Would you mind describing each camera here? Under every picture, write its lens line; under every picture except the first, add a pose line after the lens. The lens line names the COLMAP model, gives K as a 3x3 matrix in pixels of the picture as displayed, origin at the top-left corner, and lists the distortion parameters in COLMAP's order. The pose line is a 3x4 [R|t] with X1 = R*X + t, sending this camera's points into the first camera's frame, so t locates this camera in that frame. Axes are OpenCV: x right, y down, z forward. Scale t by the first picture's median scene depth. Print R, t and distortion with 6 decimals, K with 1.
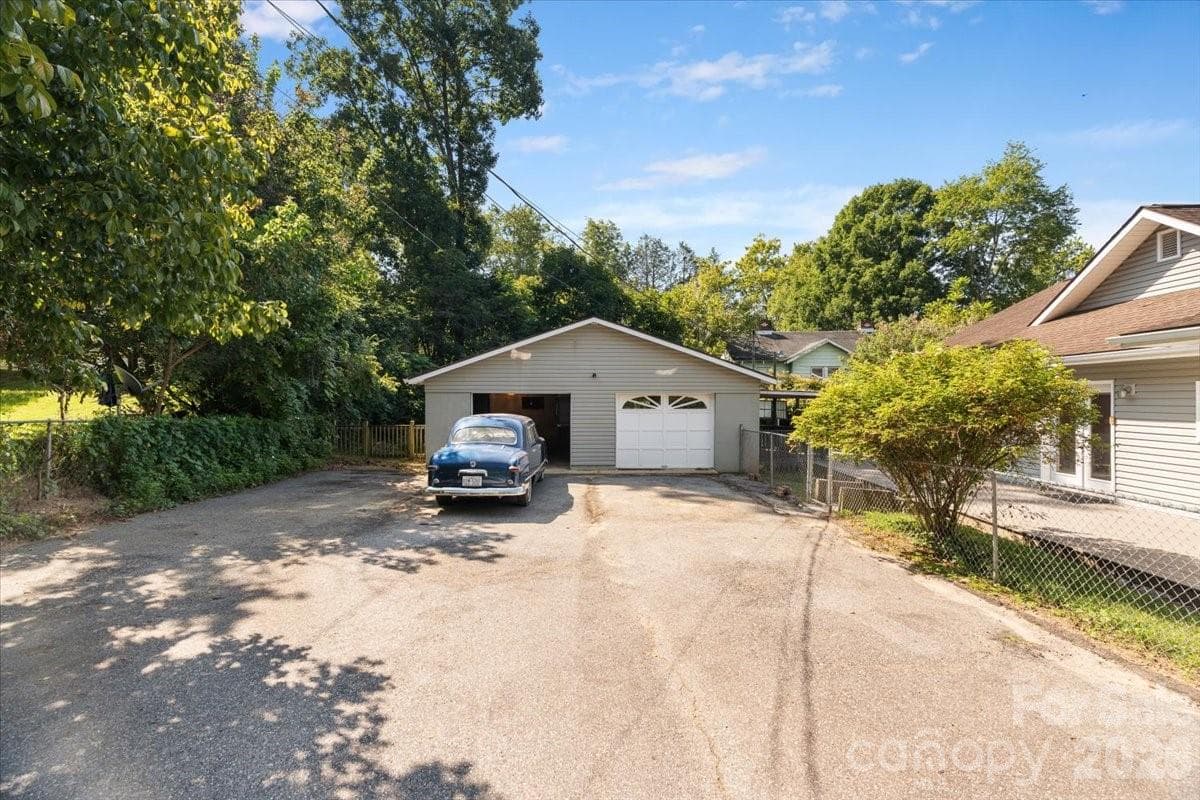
lens RADIAL K [[553.8, 0, 602.1], [0, 553.8, 402.4], [0, 0, 1]] dist [-0.015748, 0.001369]
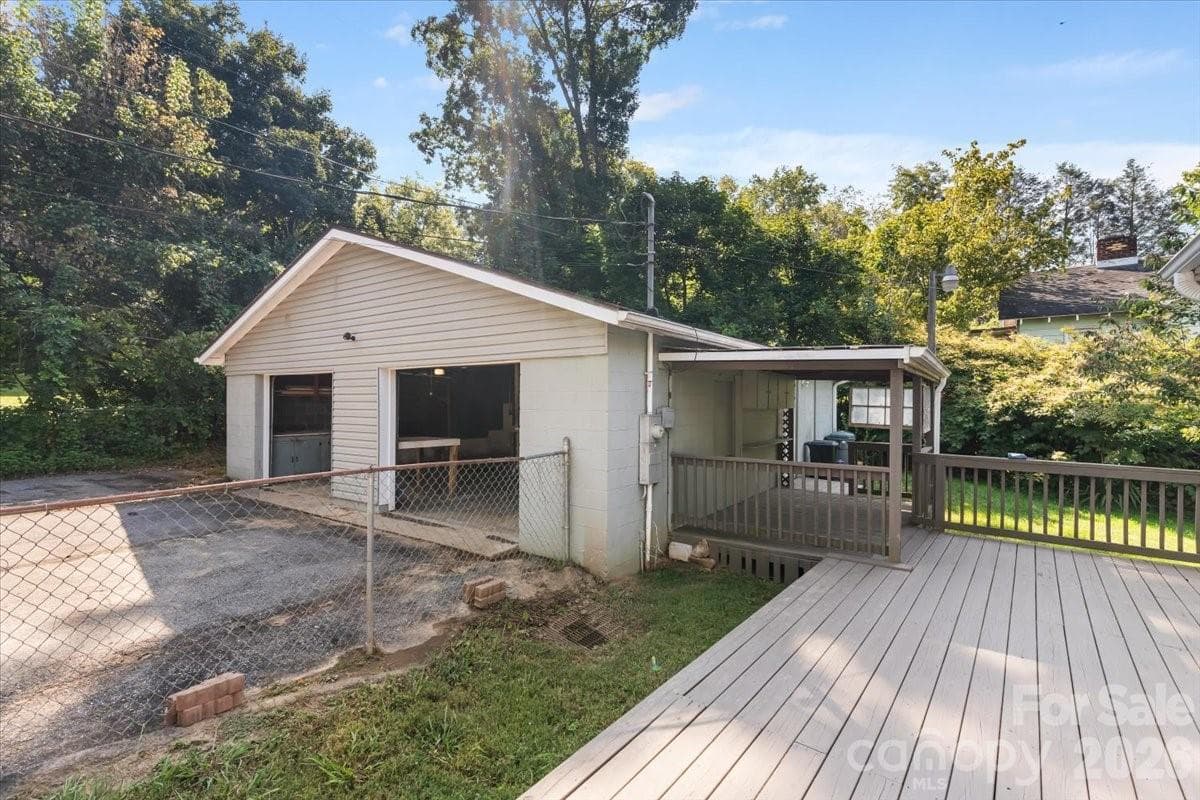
lens RADIAL K [[542.0, 0, 600.0], [0, 542.0, 400.0], [0, 0, 1]] dist [0.000580, 0.010970]
pose [[0.801151, 0.001658, -0.598460, 0.092237], [-0.004918, 0.999981, -0.003813, 0.002657], [0.598442, 0.005997, 0.801144, 0.130410]]
